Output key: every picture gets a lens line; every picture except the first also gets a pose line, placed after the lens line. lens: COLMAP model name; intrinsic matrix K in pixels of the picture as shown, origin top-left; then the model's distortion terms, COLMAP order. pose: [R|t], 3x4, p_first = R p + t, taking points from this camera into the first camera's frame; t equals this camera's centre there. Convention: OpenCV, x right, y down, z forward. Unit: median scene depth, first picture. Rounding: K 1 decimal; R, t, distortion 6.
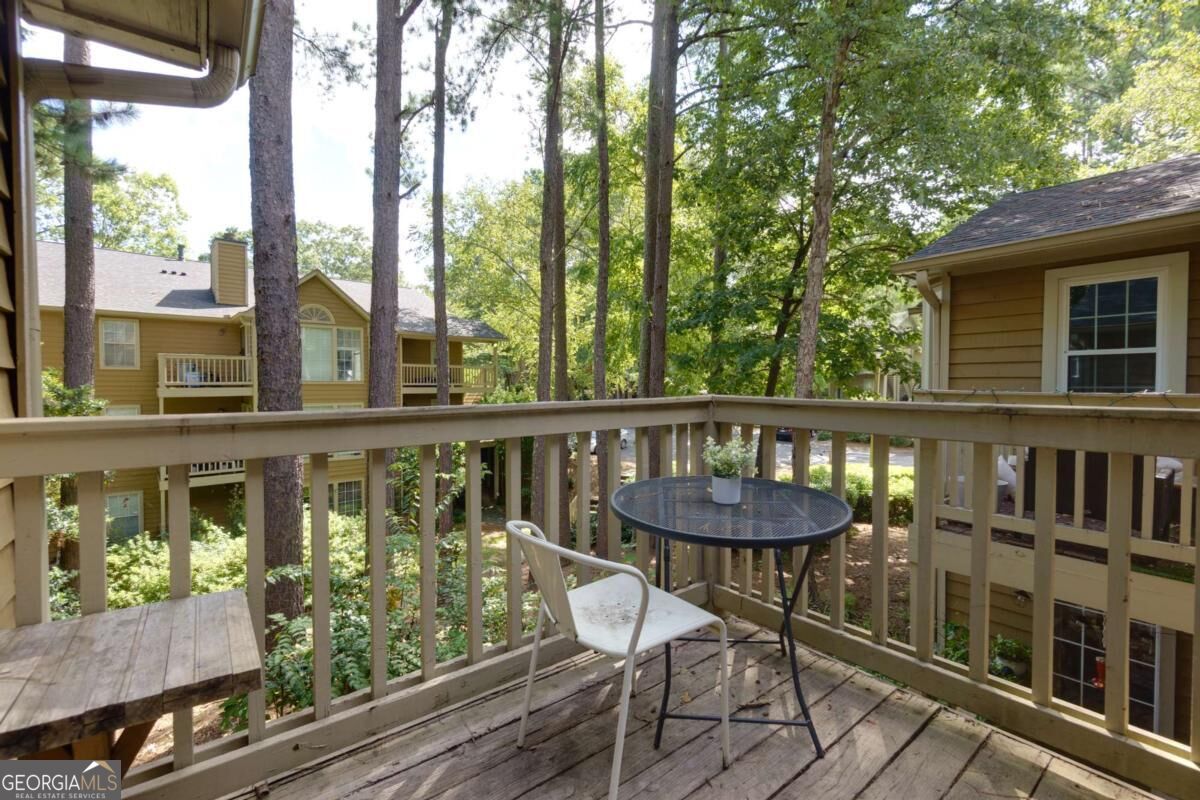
lens RADIAL K [[520.0, 0, 600.0], [0, 520.0, 400.0], [0, 0, 1]] dist [-0.000481, -0.000116]
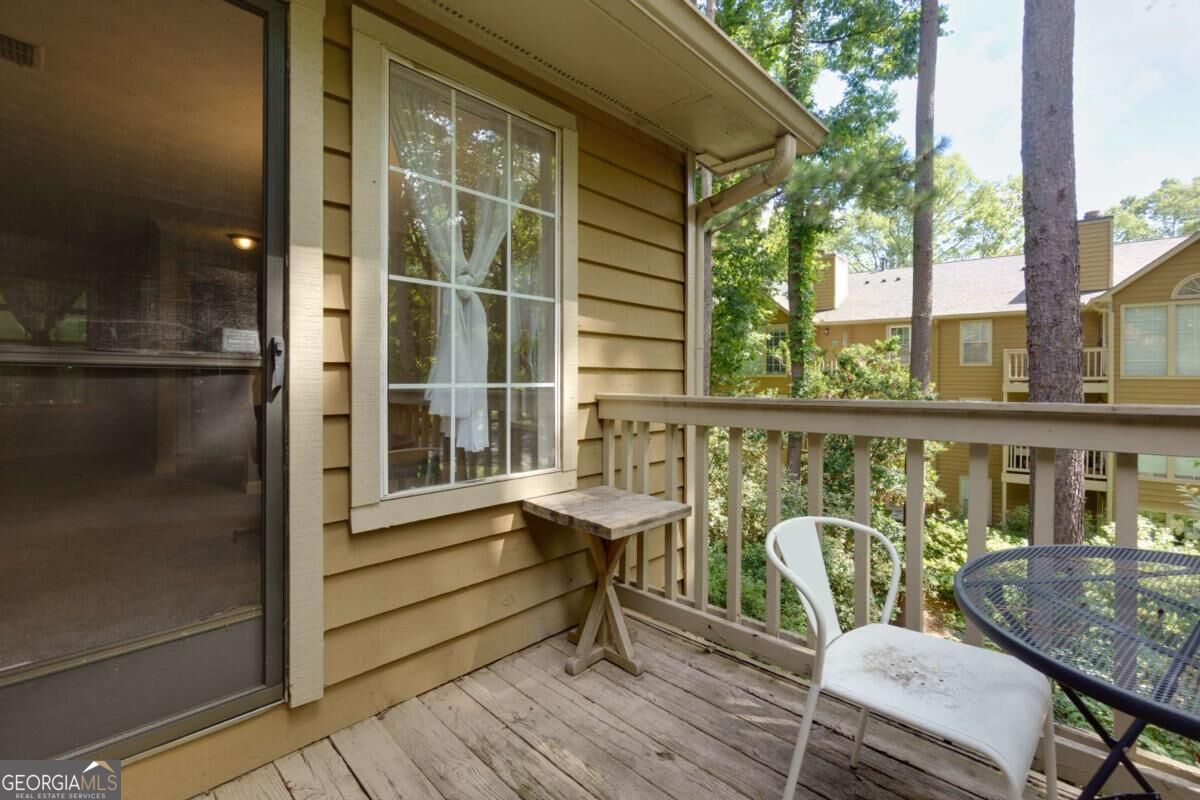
lens RADIAL K [[530.6, 0, 599.2], [0, 530.6, 377.2], [0, 0, 1]] dist [-0.002095, -0.000146]
pose [[0.141517, -0.001872, -0.989934, 0.107298], [-0.032612, 0.999447, -0.006552, -0.001255], [0.989399, 0.033211, 0.141377, 0.058561]]
